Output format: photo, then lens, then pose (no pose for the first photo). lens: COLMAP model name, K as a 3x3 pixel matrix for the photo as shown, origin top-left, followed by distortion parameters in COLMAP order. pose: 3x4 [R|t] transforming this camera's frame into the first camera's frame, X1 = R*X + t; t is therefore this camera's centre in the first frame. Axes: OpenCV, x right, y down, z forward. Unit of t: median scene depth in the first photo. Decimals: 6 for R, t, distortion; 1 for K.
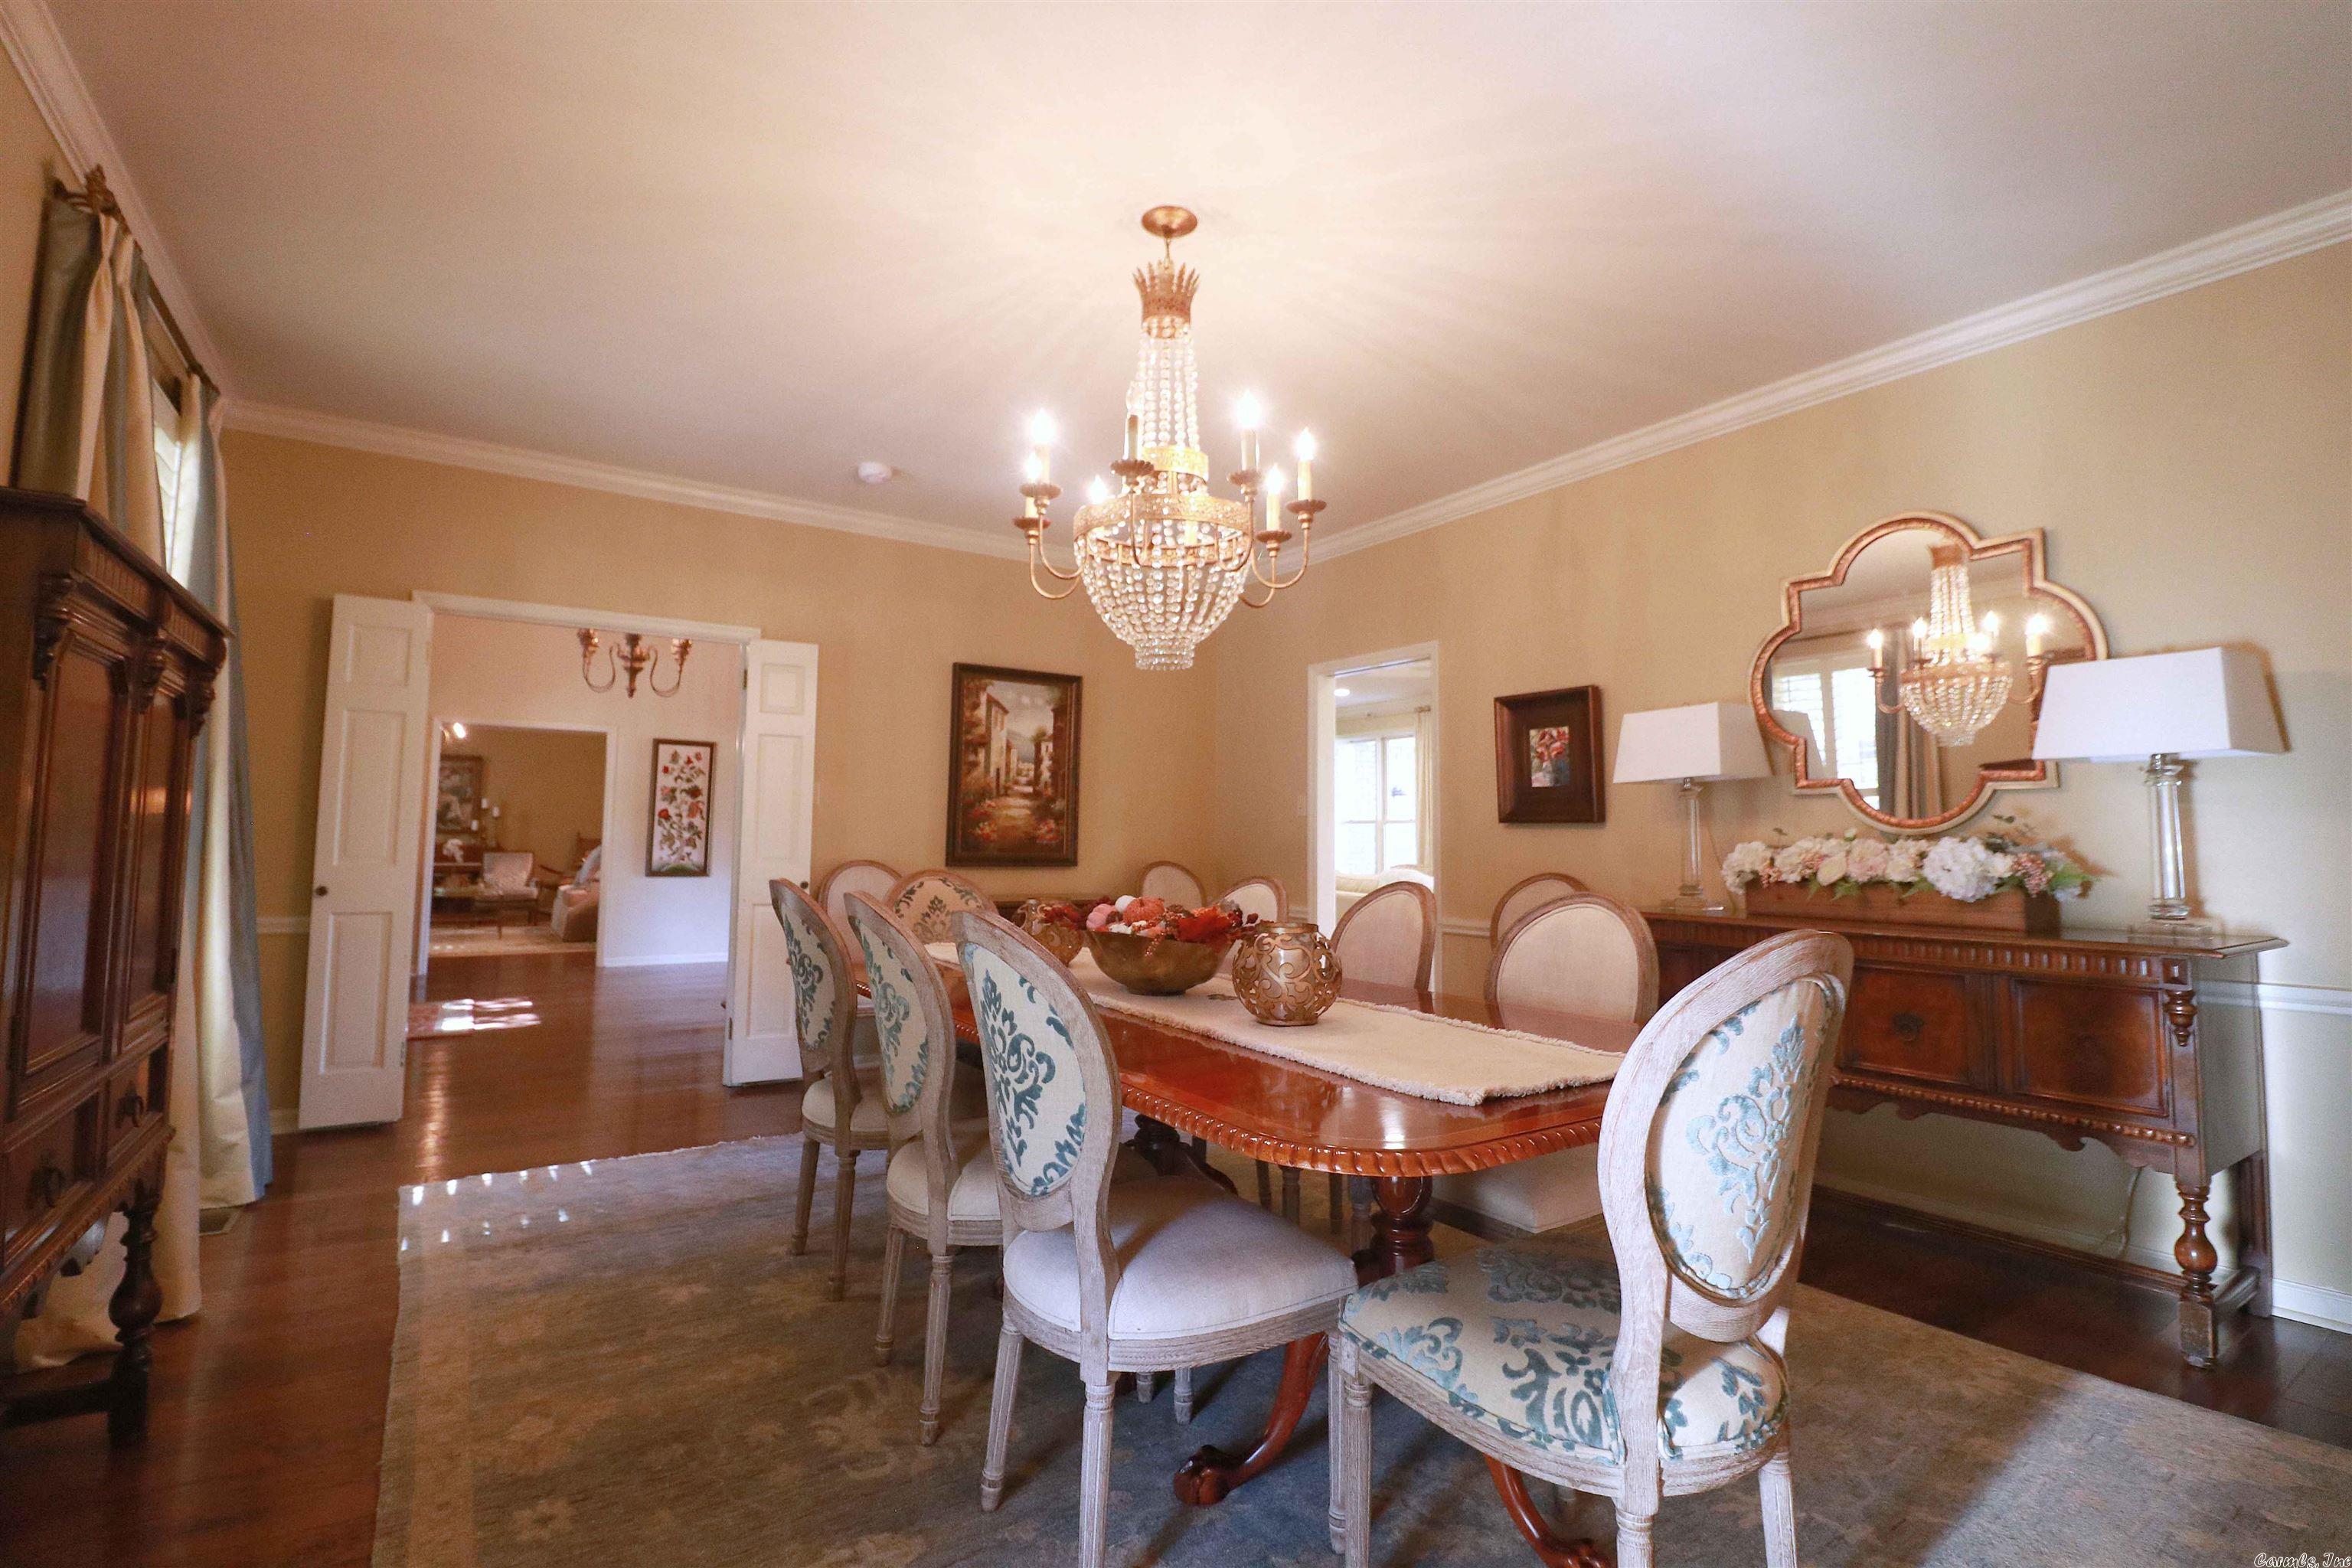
lens RADIAL K [[1083.7, 0, 1183.0], [0, 1083.7, 759.0], [0, 0, 1]] dist [-0.000551, -0.000289]
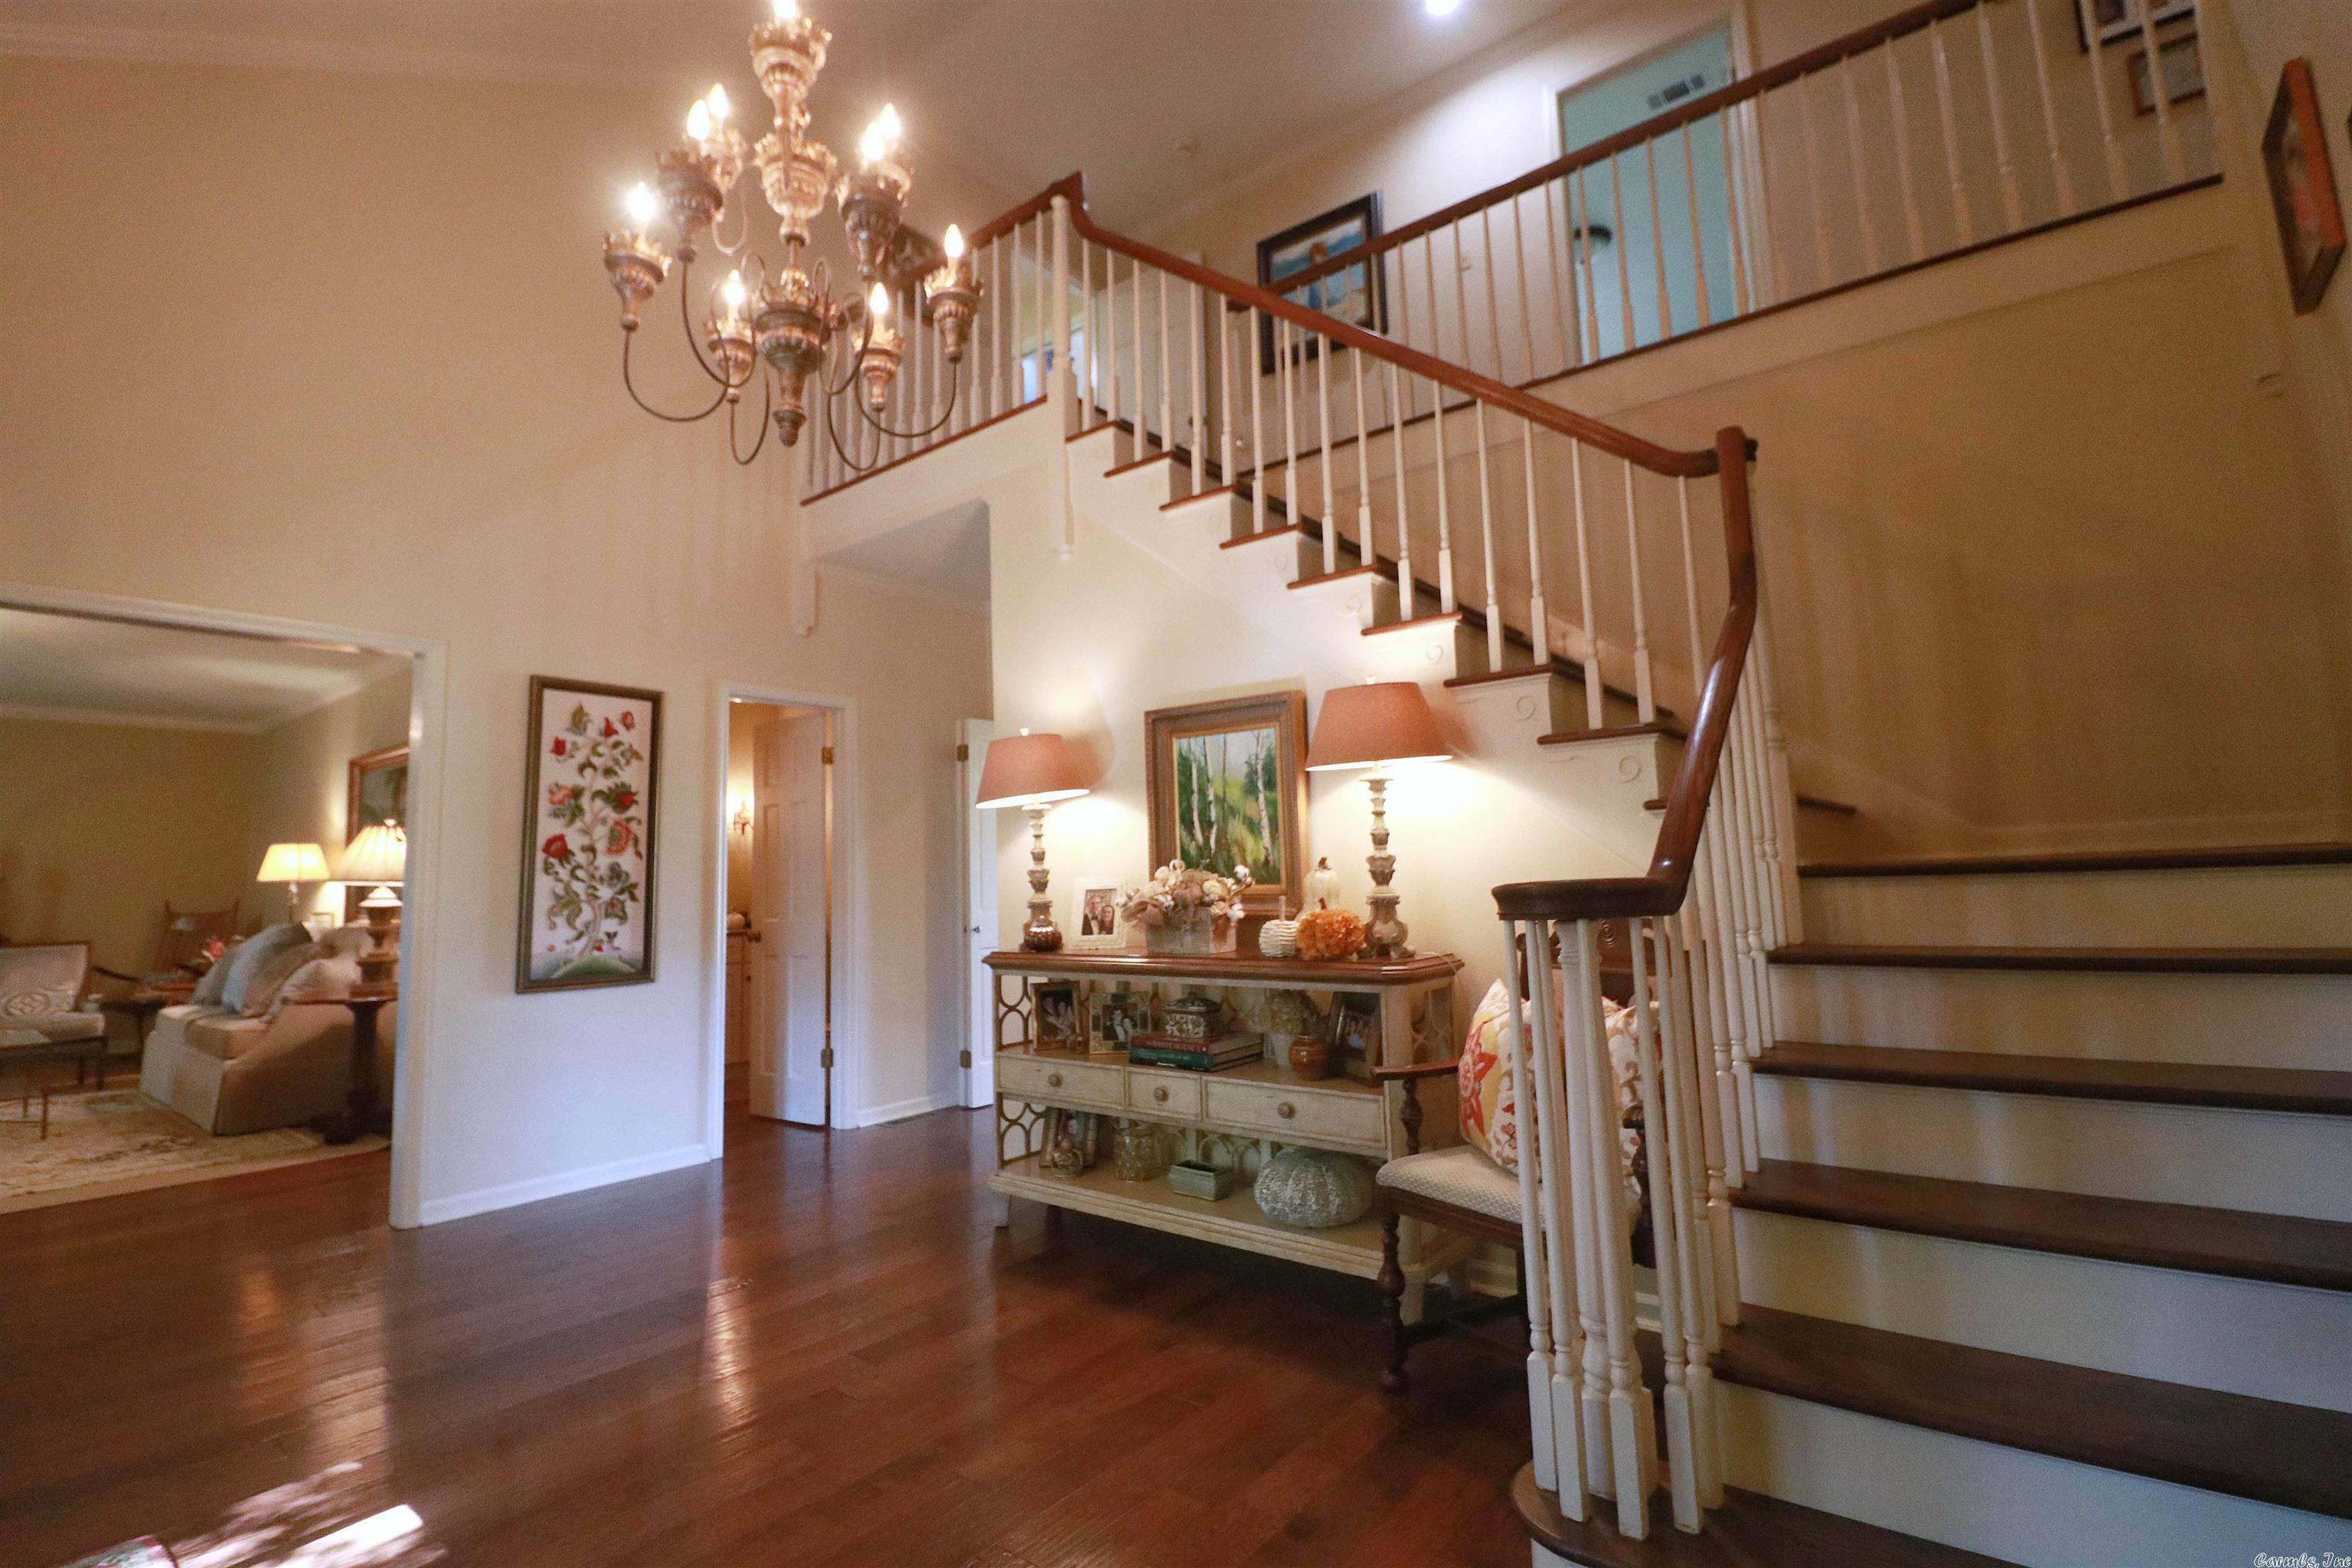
lens RADIAL K [[1083.7, 0, 1183.0], [0, 1083.7, 759.0], [0, 0, 1]] dist [-0.000551, -0.000289]
pose [[0.955237, -0.004345, 0.295809, -0.222485], [0.015166, 0.999297, -0.034296, 0.020640], [-0.295452, 0.037247, 0.954631, 0.306255]]
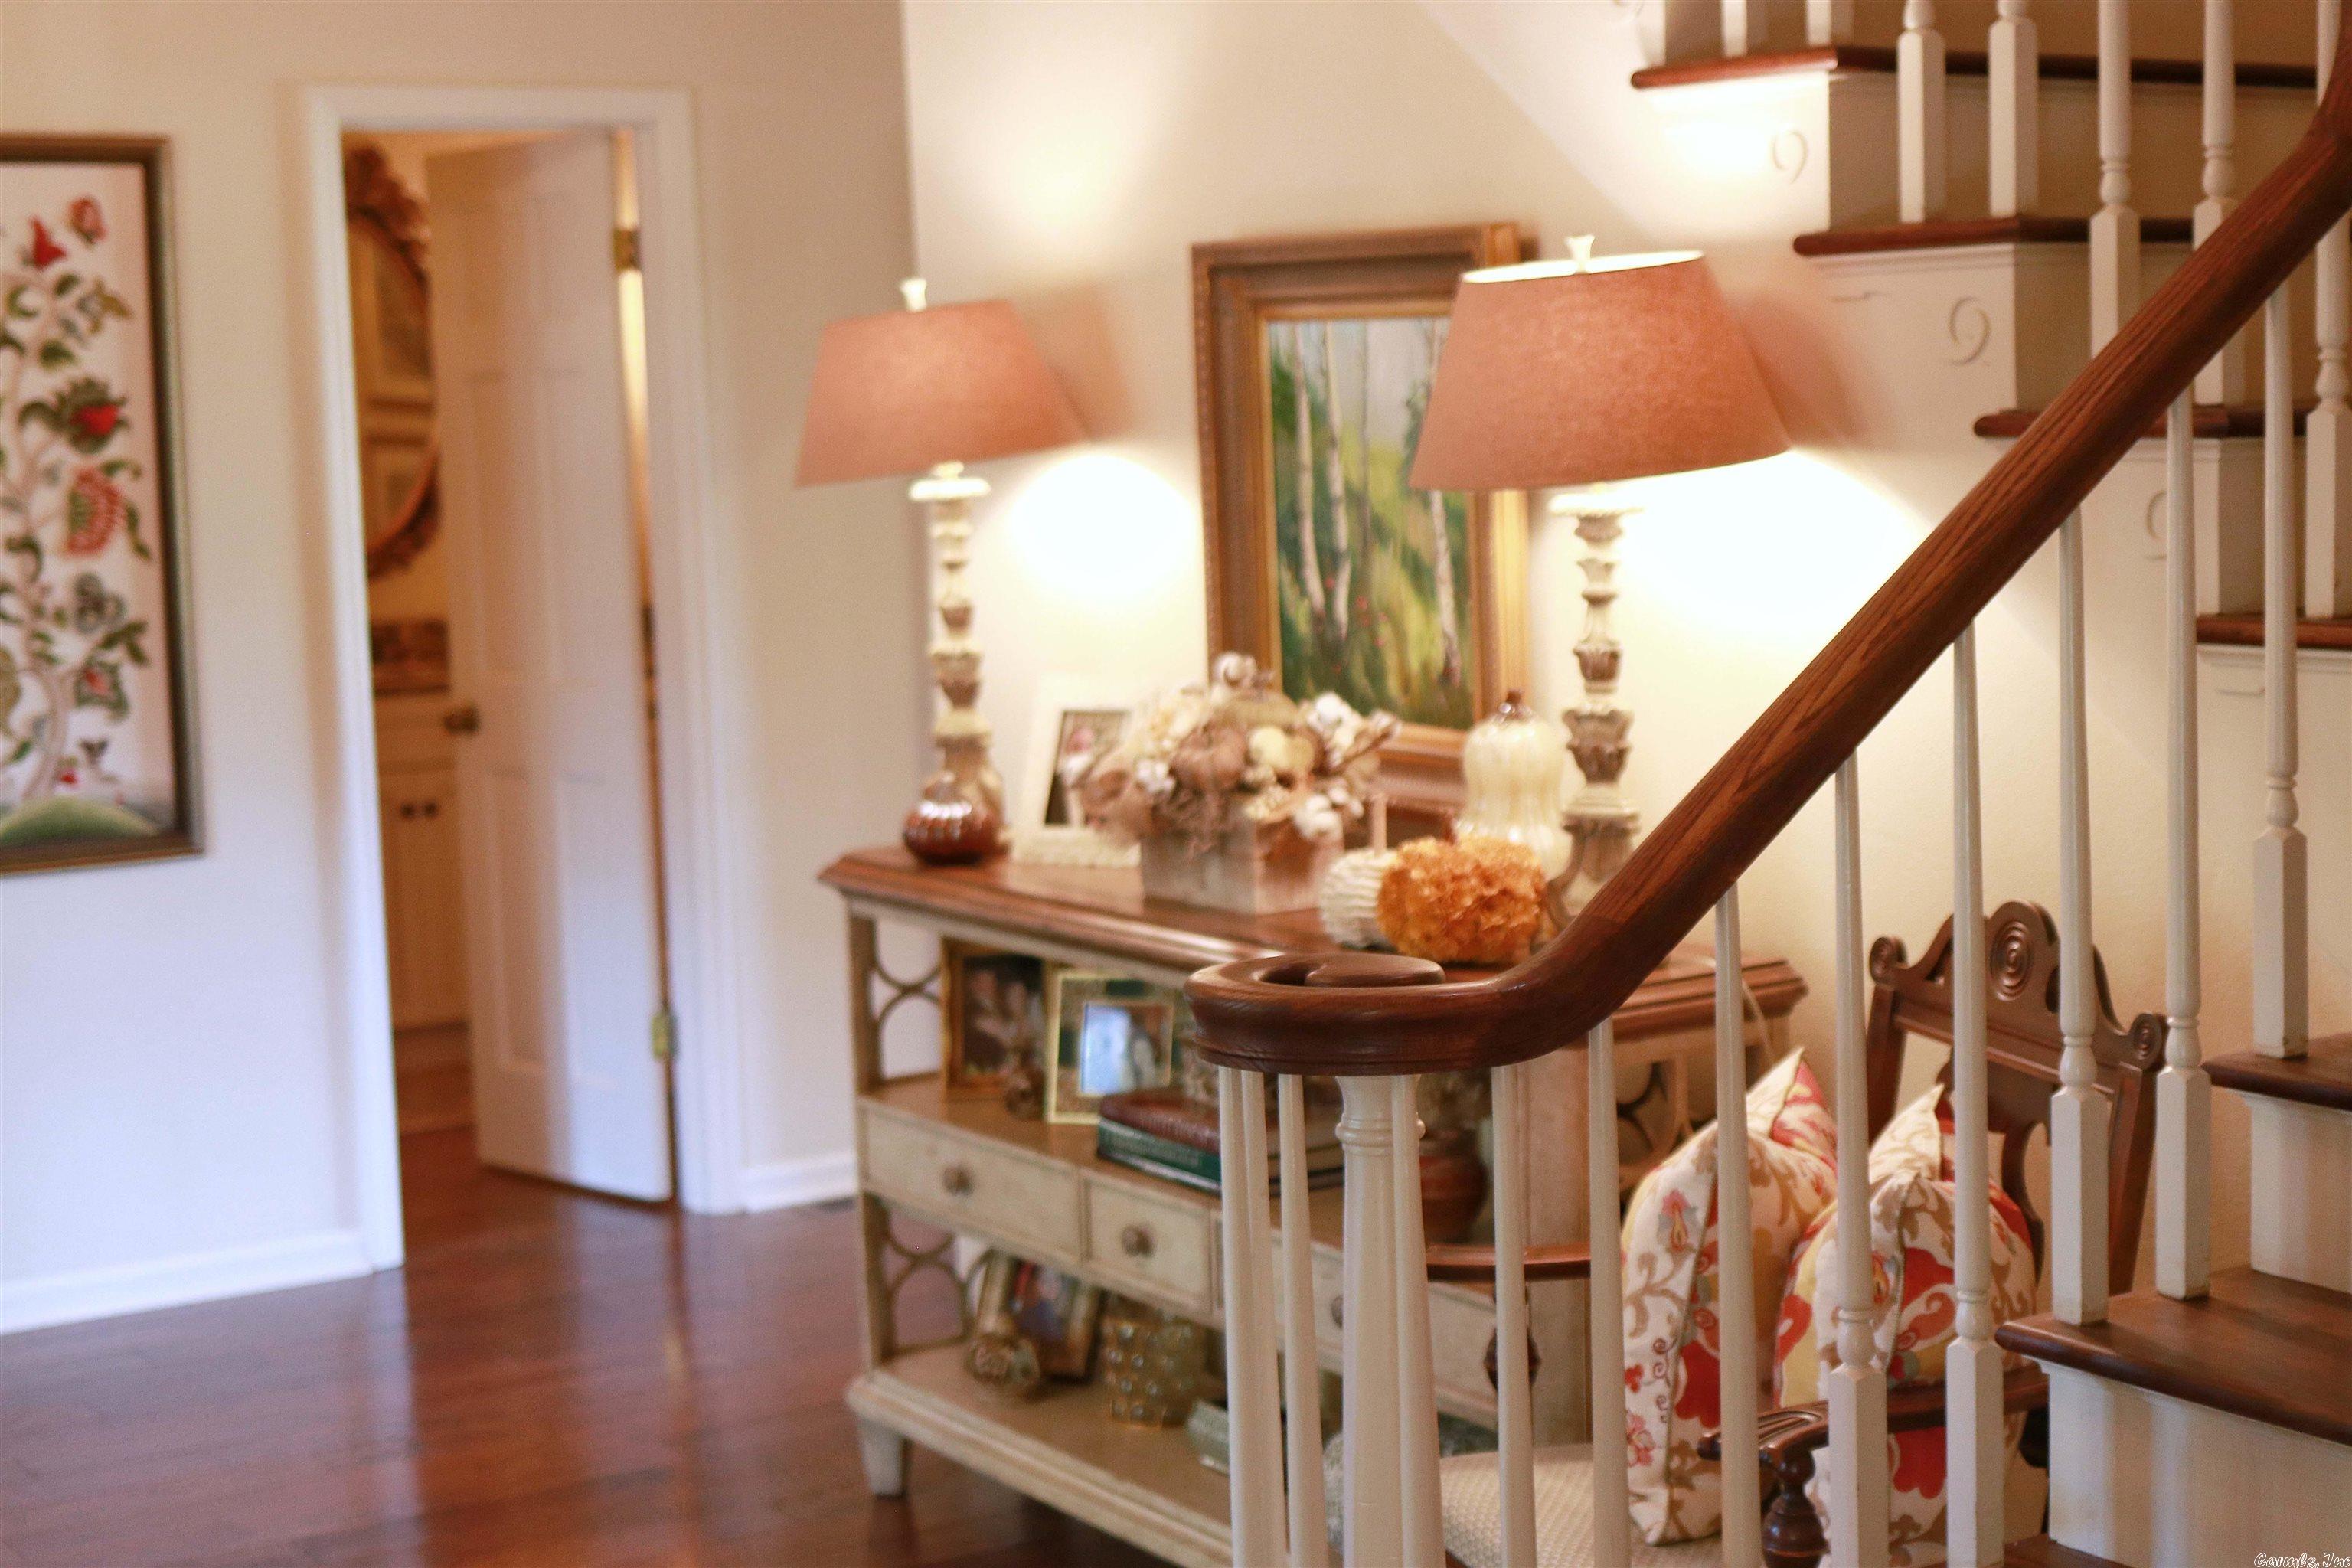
lens RADIAL K [[3688.1, 0, 1176.0], [0, 3688.1, 784.0], [0, 0, 1]] dist [-0.056198, -0.028680]
pose [[0.999073, -0.038190, -0.019890, -0.157565], [0.041281, 0.980867, 0.190250, -0.011859], [0.012244, -0.190895, 0.981534, 0.231999]]
